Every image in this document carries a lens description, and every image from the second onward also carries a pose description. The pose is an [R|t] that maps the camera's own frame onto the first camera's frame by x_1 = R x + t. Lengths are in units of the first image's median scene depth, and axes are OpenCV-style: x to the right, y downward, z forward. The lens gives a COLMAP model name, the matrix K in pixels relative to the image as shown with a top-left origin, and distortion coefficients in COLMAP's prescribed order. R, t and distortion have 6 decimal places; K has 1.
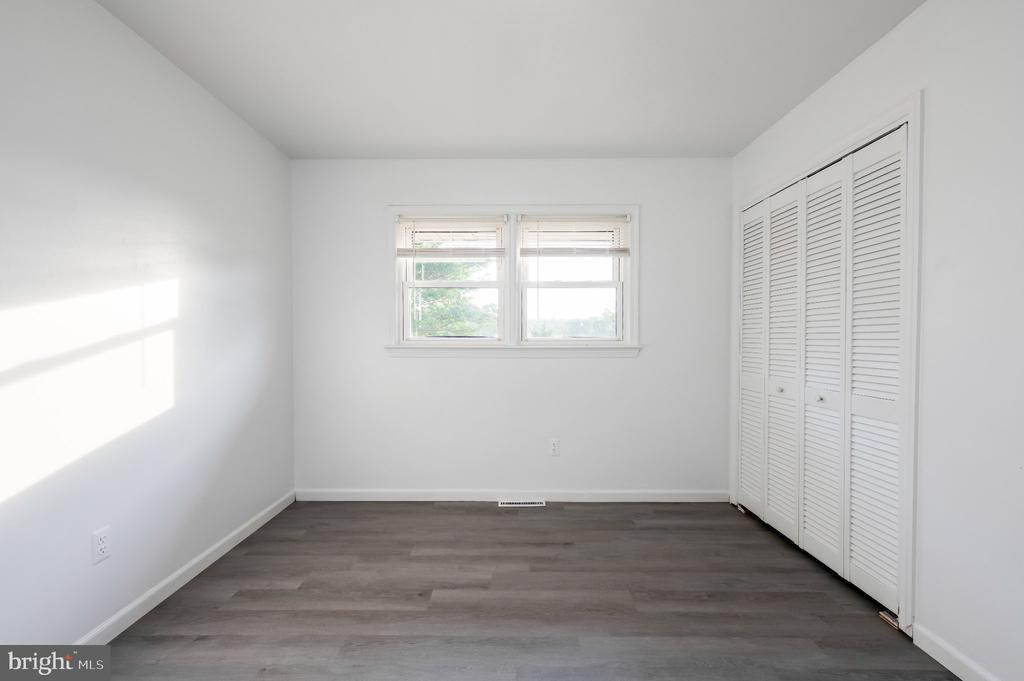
lens RADIAL K [[409.6, 0, 509.0], [0, 409.6, 341.5], [0, 0, 1]] dist [-0.000648, 0.000342]
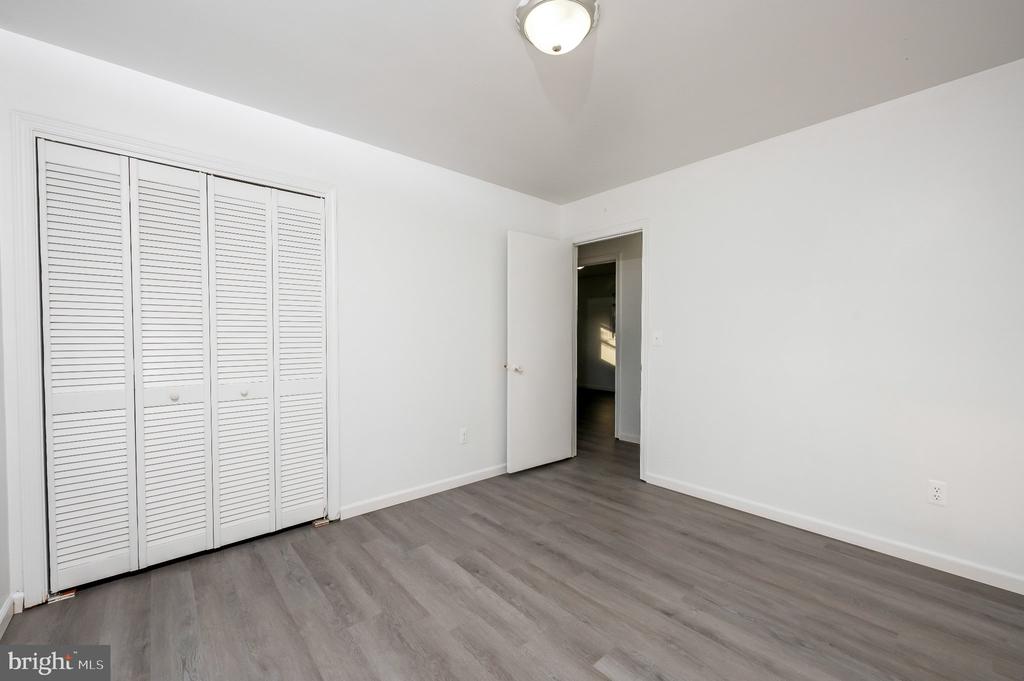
lens RADIAL K [[409.6, 0, 506.0], [0, 409.6, 342.3], [0, 0, 1]] dist [-0.000648, 0.000342]
pose [[-0.660833, -0.010765, 0.750456, -0.425440], [0.006641, 0.999774, 0.020190, -0.007875], [-0.750503, 0.018326, -0.660612, 0.973243]]
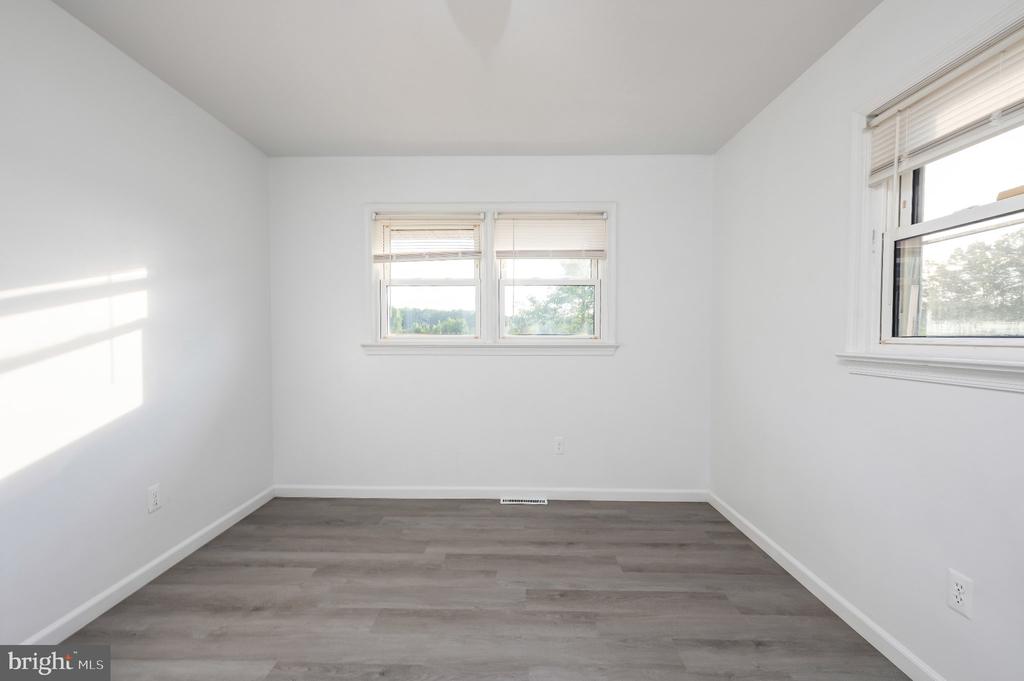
lens RADIAL K [[409.6, 0, 511.7], [0, 409.6, 341.3], [0, 0, 1]] dist [-0.000648, 0.000342]
pose [[1.000000, -0.000916, 0.000288, 0.073153], [0.000915, 0.999990, 0.004381, -0.000057], [-0.000292, -0.004381, 0.999990, 0.001348]]
